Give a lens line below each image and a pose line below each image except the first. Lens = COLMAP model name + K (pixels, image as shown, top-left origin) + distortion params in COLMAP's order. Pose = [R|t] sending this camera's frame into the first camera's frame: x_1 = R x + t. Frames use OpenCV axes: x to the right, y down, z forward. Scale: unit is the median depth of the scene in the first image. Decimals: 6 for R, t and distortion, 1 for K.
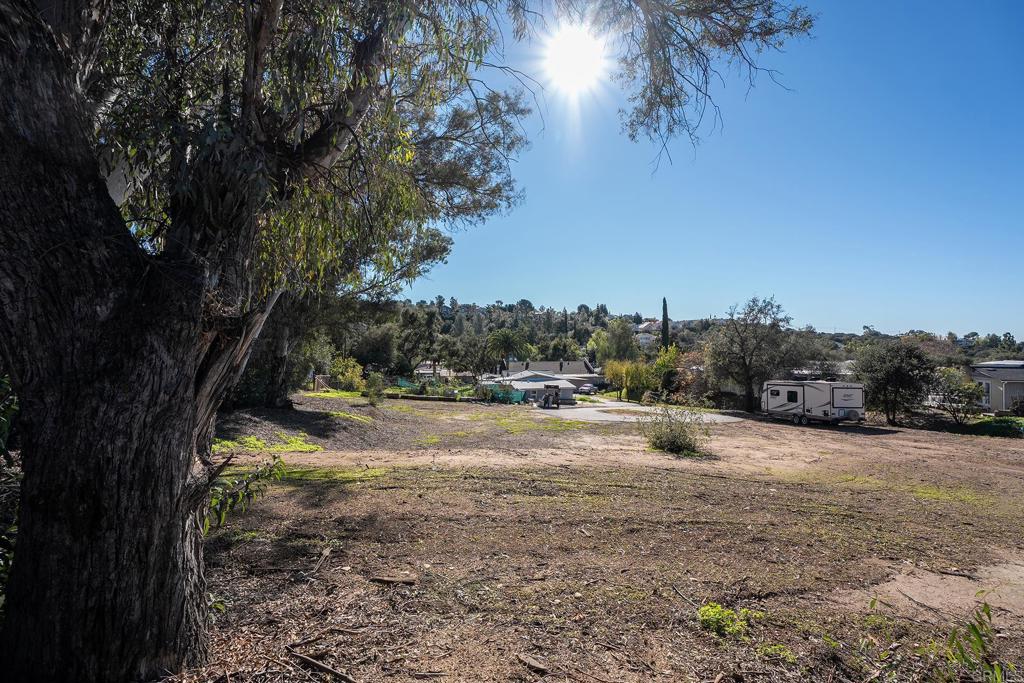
lens RADIAL K [[479.0, 0, 513.0], [0, 479.0, 342.4], [0, 0, 1]] dist [-0.001151, -0.000015]
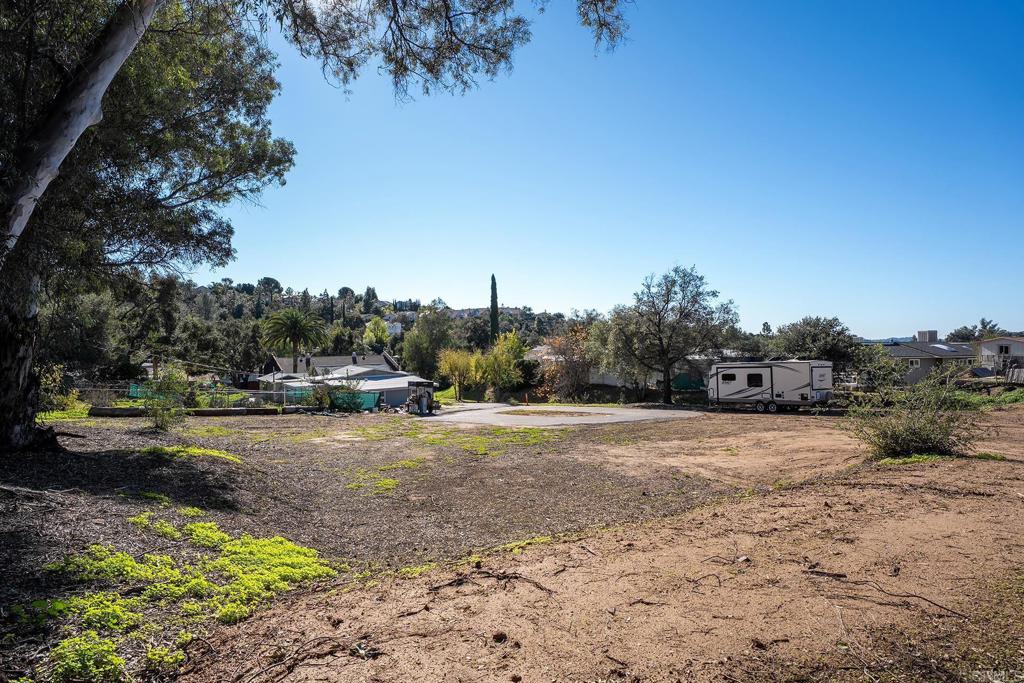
lens RADIAL K [[565.5, 0, 510.5], [0, 565.5, 340.9], [0, 0, 1]] dist [0.001256, 0.000700]
pose [[0.895809, -0.008077, 0.444365, -0.166801], [0.004824, 0.999953, 0.008452, 0.022080], [-0.444413, -0.005428, 0.895806, 0.198246]]
